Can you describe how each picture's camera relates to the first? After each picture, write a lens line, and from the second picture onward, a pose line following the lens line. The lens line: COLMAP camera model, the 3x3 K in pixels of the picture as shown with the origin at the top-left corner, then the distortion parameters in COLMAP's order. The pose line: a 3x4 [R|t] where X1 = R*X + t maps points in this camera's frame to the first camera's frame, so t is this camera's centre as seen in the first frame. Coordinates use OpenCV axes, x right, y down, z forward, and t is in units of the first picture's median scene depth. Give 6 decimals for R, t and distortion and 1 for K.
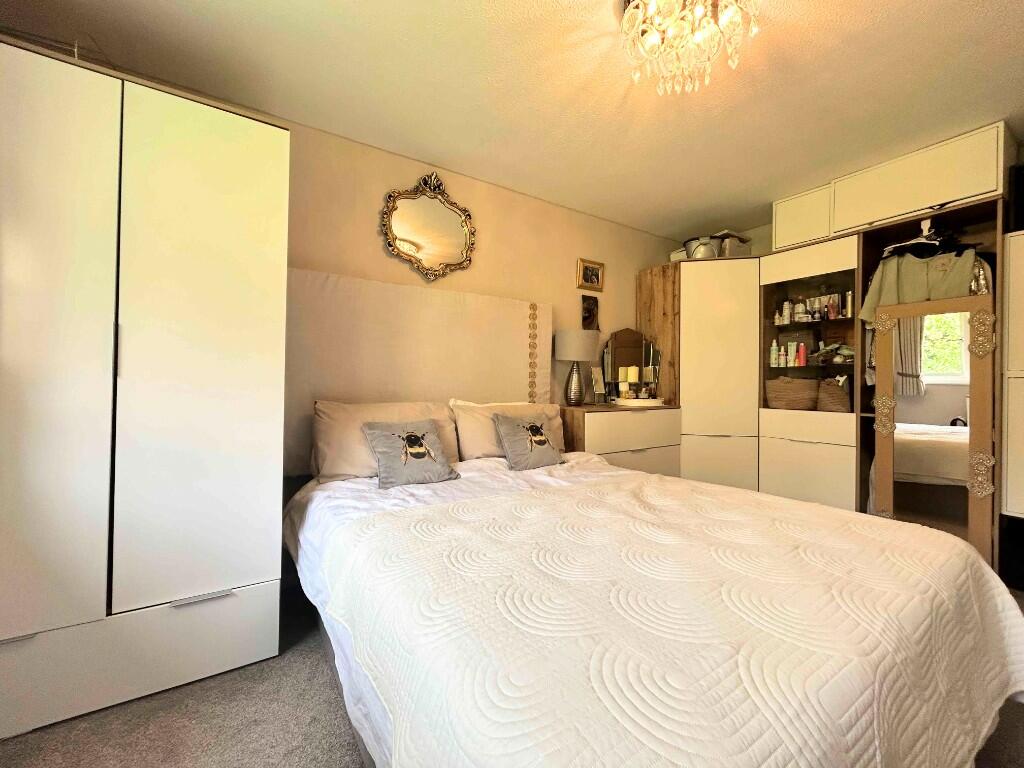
lens RADIAL K [[410.6, 0, 515.7], [0, 410.6, 383.8], [0, 0, 1]] dist [0.000735, 0.000073]
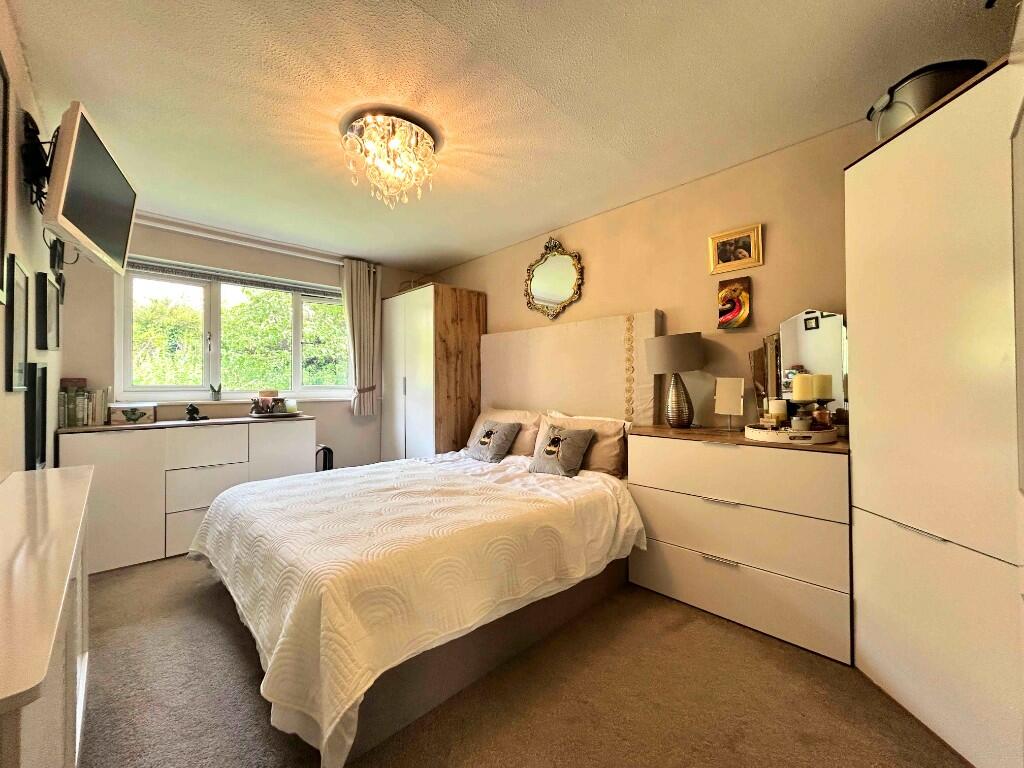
lens RADIAL K [[410.6, 0, 515.7], [0, 410.6, 383.8], [0, 0, 1]] dist [0.000735, 0.000073]
pose [[0.172951, 0.001807, -0.984929, 1.022993], [0.014476, 0.999886, 0.004377, -0.048171], [0.984824, -0.015015, 0.172905, 0.618554]]
